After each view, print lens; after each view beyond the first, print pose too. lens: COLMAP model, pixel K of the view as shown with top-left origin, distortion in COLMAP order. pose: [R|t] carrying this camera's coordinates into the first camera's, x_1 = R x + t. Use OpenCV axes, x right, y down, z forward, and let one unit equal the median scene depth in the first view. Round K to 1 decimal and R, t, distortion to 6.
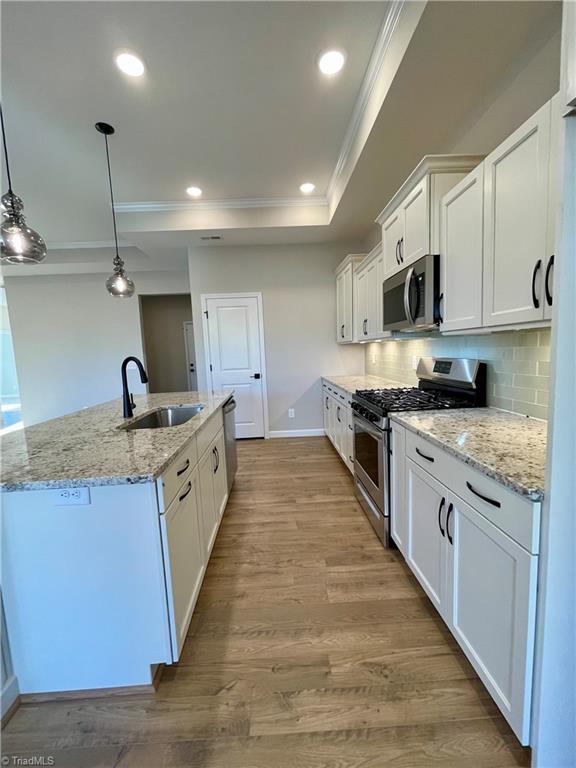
lens RADIAL K [[310.4, 0, 286.7], [0, 310.4, 382.2], [0, 0, 1]] dist [-0.001855, 0.000497]
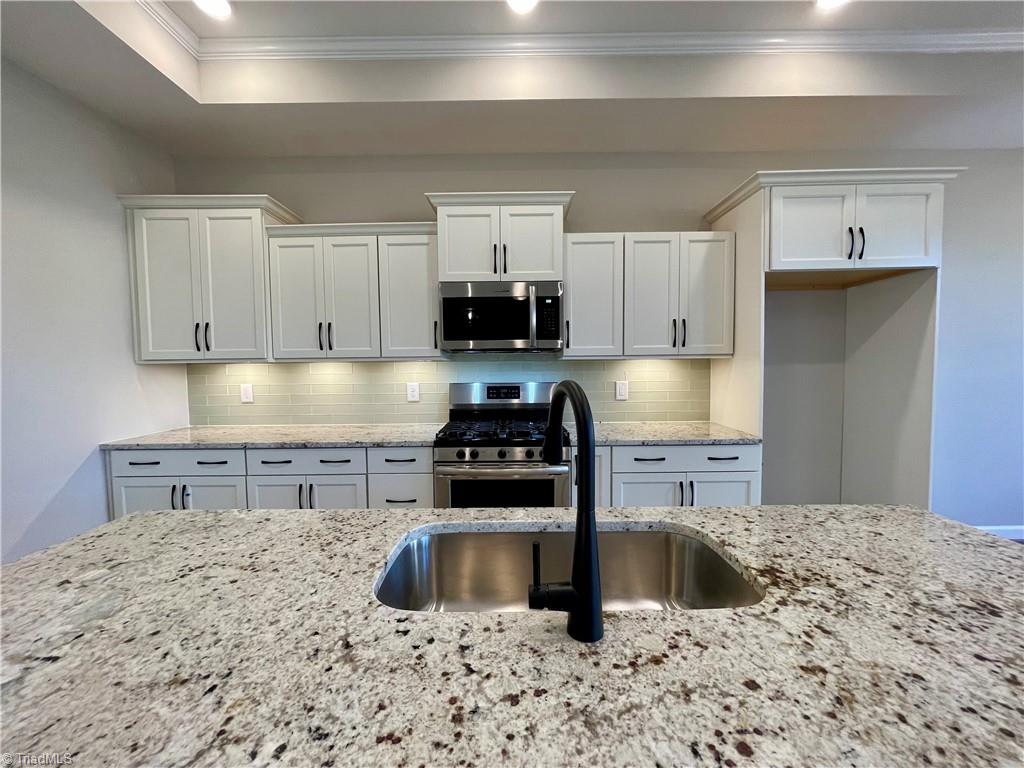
lens RADIAL K [[412.4, 0, 507.9], [0, 412.4, 383.2], [0, 0, 1]] dist [-0.000709, -0.000464]
pose [[0.049068, -0.006069, 0.998777, -0.815642], [0.110517, 0.993874, 0.000610, -0.082102], [-0.992662, 0.110352, 0.049438, 1.005234]]
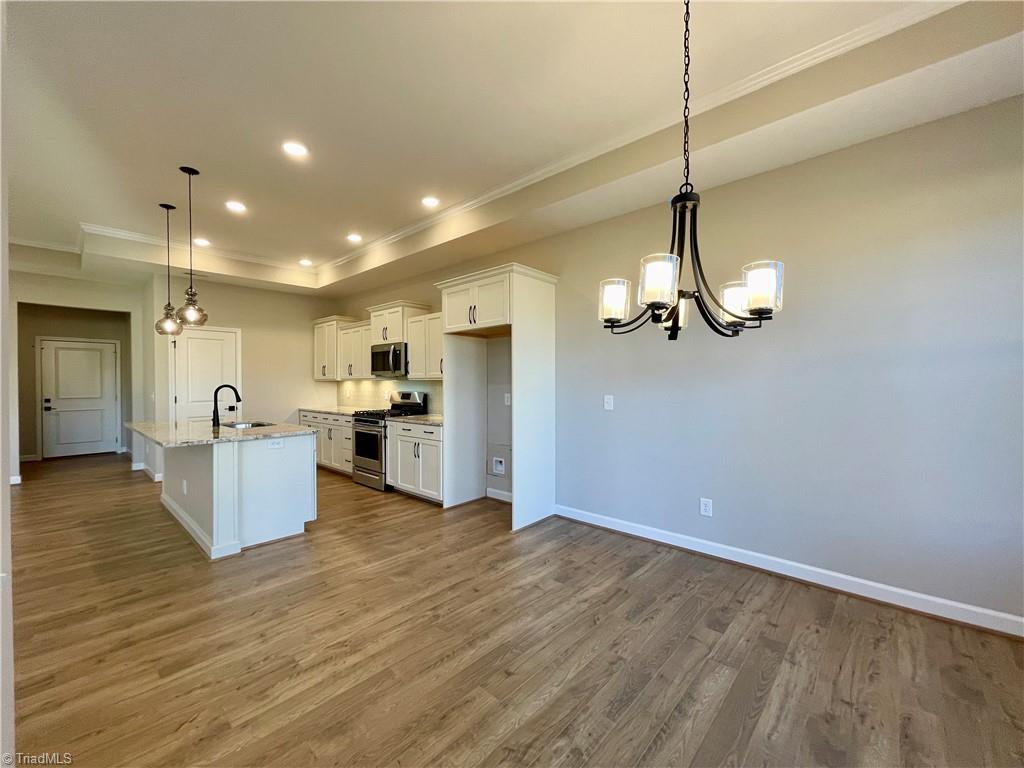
lens RADIAL K [[413.9, 0, 509.3], [0, 413.9, 385.5], [0, 0, 1]] dist [-0.001855, 0.000497]
pose [[0.705637, 0.036114, 0.707652, -0.899112], [0.045068, 0.994391, -0.095687, 0.165788], [-0.707139, 0.099413, 0.700051, -1.297884]]
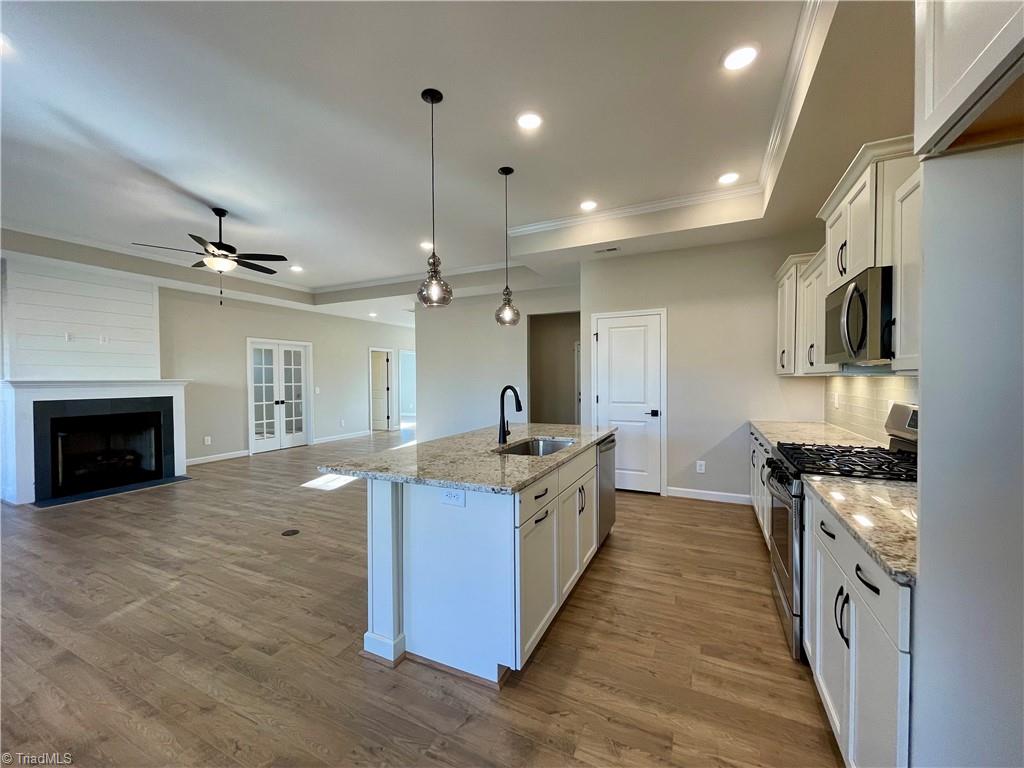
lens RADIAL K [[413.9, 0, 509.3], [0, 413.9, 385.5], [0, 0, 1]] dist [-0.001855, 0.000497]
pose [[0.882263, 0.044383, -0.468660, 0.146296], [-0.079400, 0.995313, -0.055213, -0.004305], [0.464012, 0.085924, 0.881652, -0.221526]]
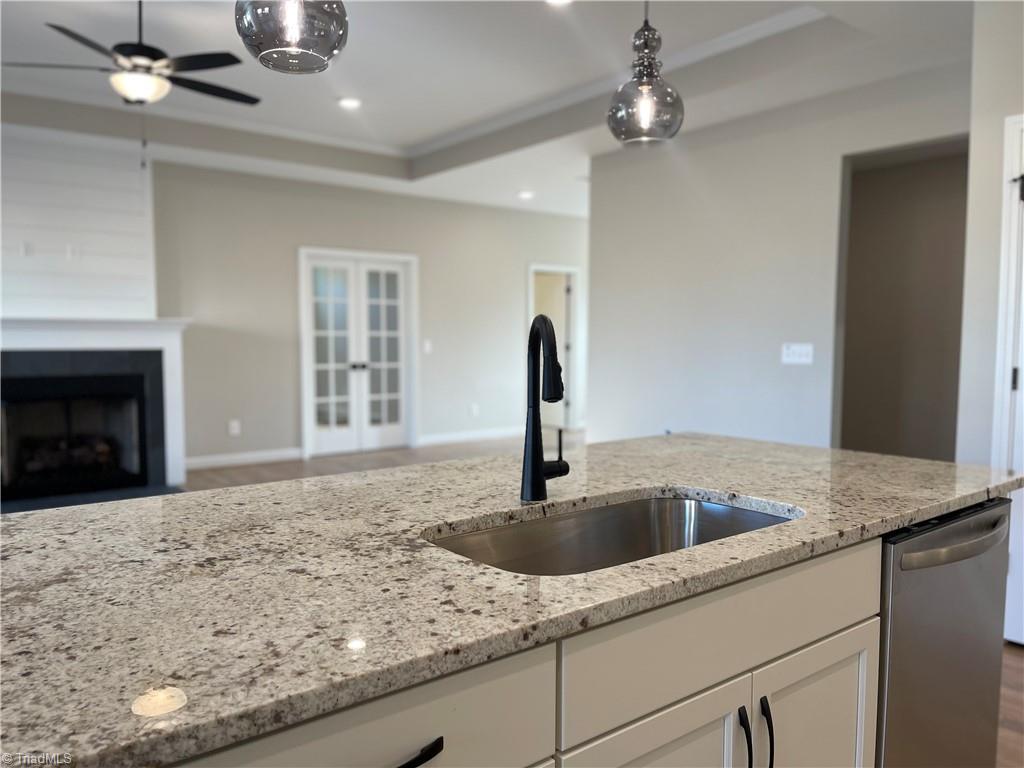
lens RADIAL K [[777.9, 0, 512.0], [0, 777.9, 384.0], [0, 0, 1]] dist [0.011887, 0.003949]
pose [[0.588087, 0.096341, -0.803039, 0.115245], [-0.113842, 0.992856, 0.035744, -0.032358], [0.800746, 0.070399, 0.594853, 0.482011]]
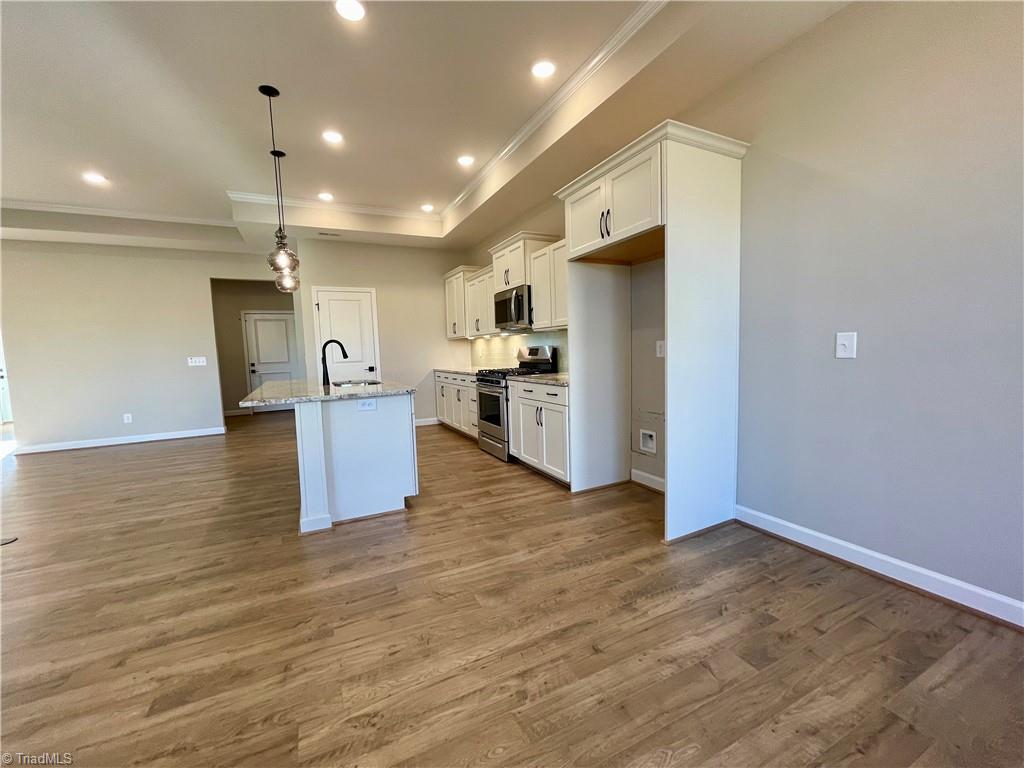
lens RADIAL K [[413.9, 0, 509.3], [0, 413.9, 385.5], [0, 0, 1]] dist [-0.001855, 0.000497]
pose [[0.914901, -0.022150, 0.403070, -0.500981], [0.034756, 0.999108, -0.023984, 0.181741], [-0.402179, 0.035952, 0.914855, -0.937424]]
